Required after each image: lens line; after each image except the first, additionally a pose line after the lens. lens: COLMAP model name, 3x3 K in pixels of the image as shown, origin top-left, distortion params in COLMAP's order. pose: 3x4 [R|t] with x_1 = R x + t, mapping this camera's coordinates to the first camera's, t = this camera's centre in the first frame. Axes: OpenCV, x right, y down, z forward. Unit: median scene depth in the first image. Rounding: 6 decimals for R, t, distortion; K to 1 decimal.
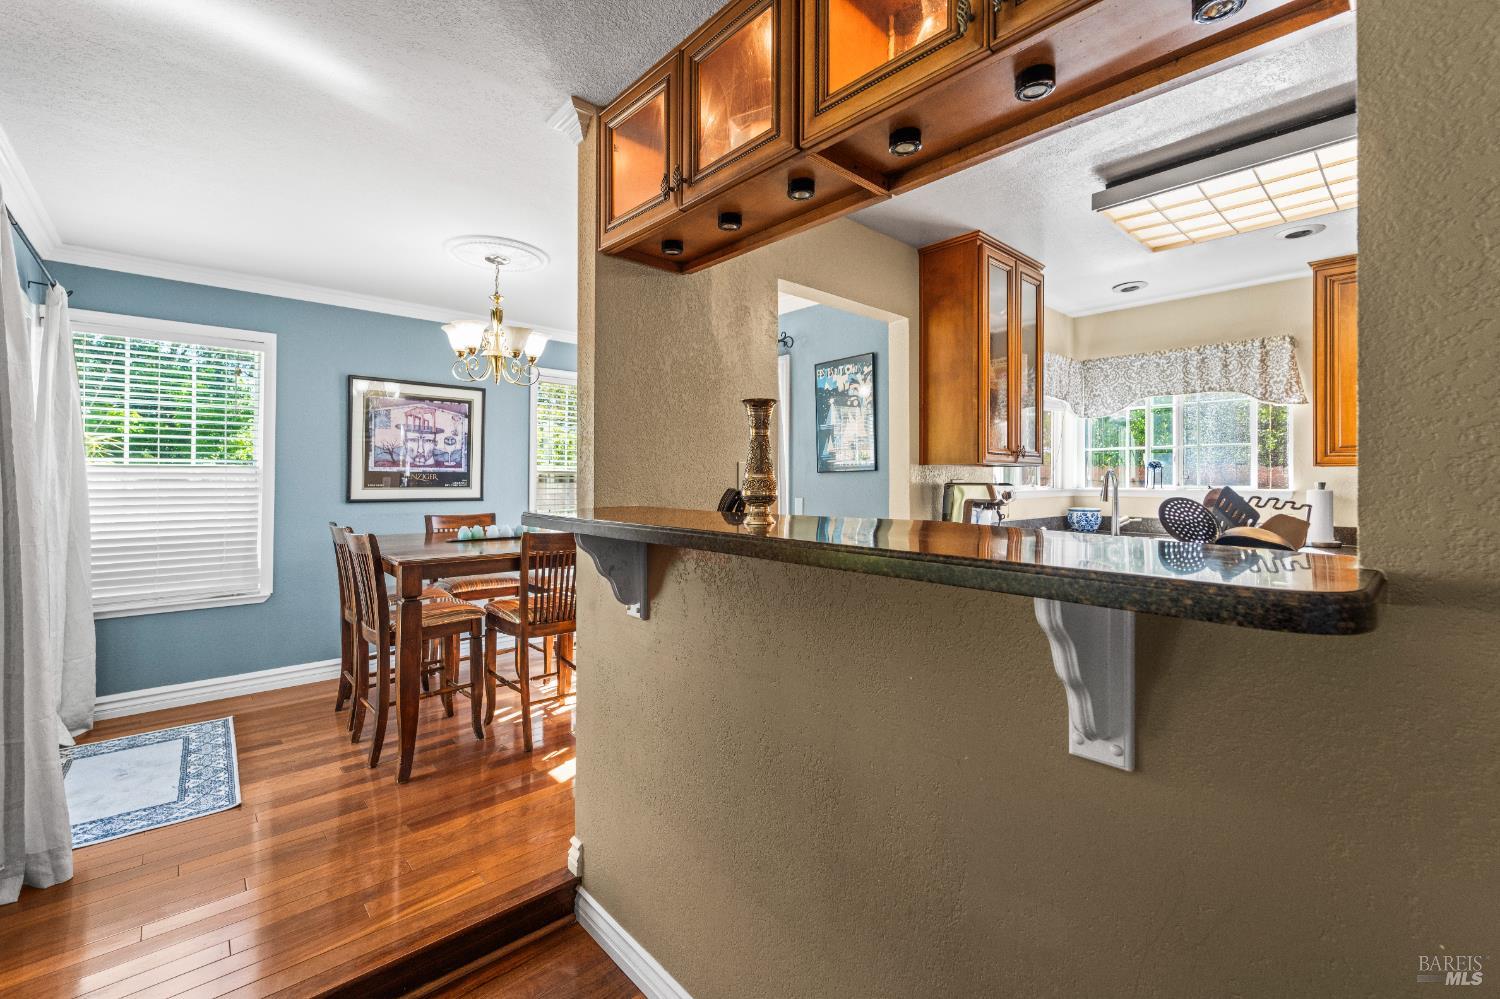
lens RADIAL K [[622.9, 0, 737.7], [0, 622.9, 473.1], [0, 0, 1]] dist [0.001915, 0.000009]
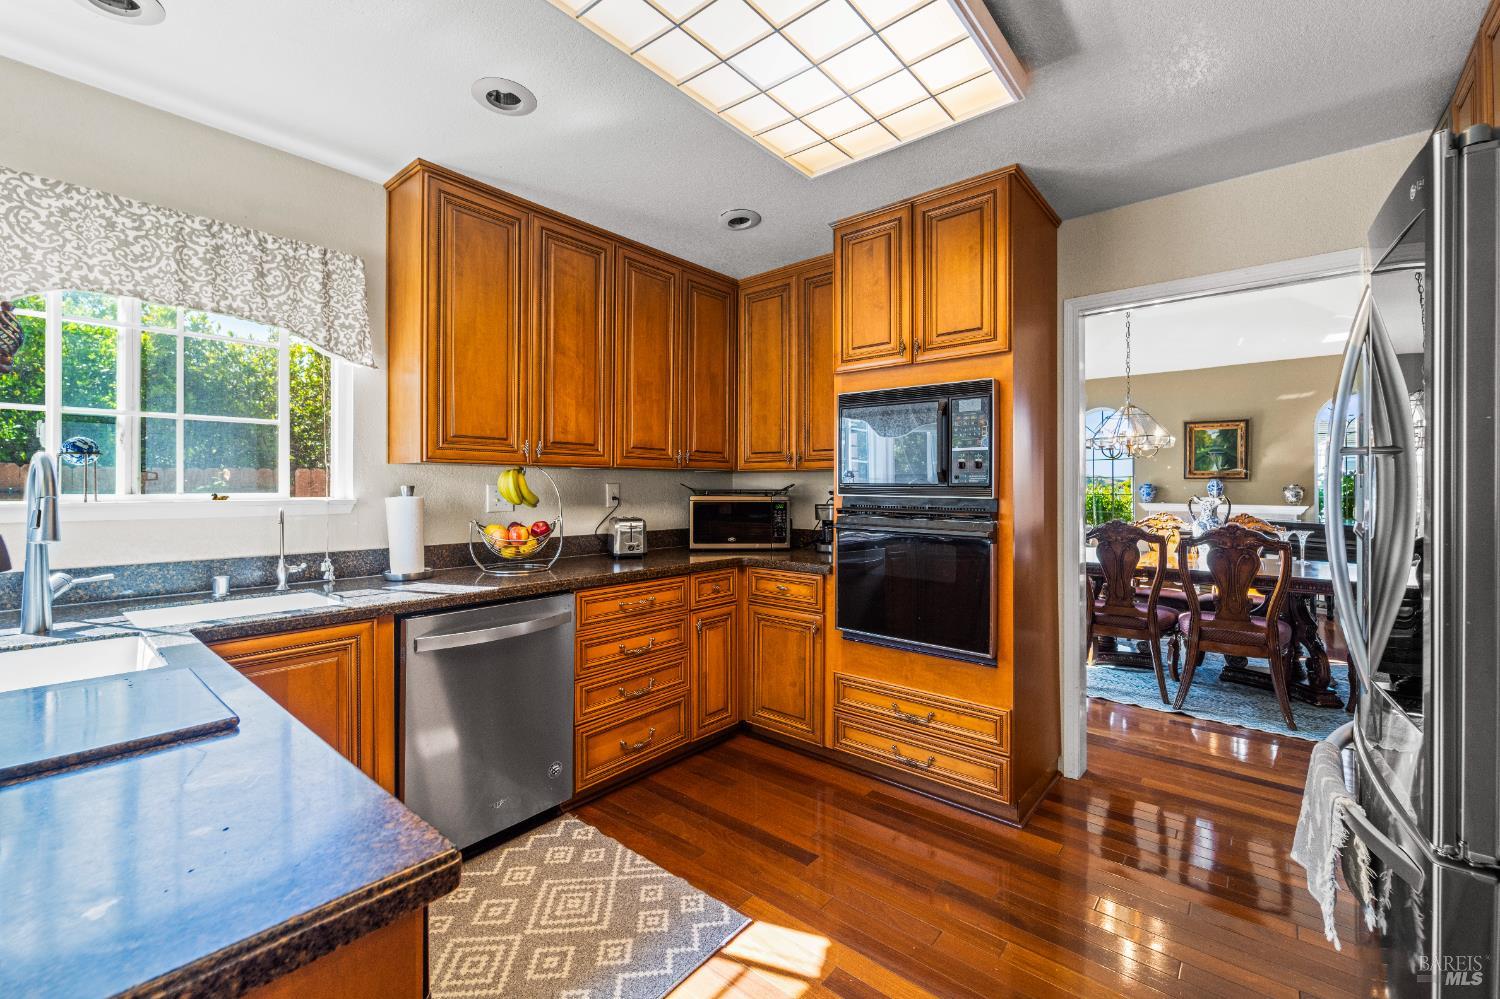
lens RADIAL K [[622.9, 0, 751.0], [0, 622.9, 486.4], [0, 0, 1]] dist [0.001915, 0.000009]
pose [[-0.138664, -0.002189, 0.990337, 0.176964], [-0.006226, 0.999980, 0.001339, 0.010494], [-0.990320, -0.005980, -0.138675, 0.638368]]
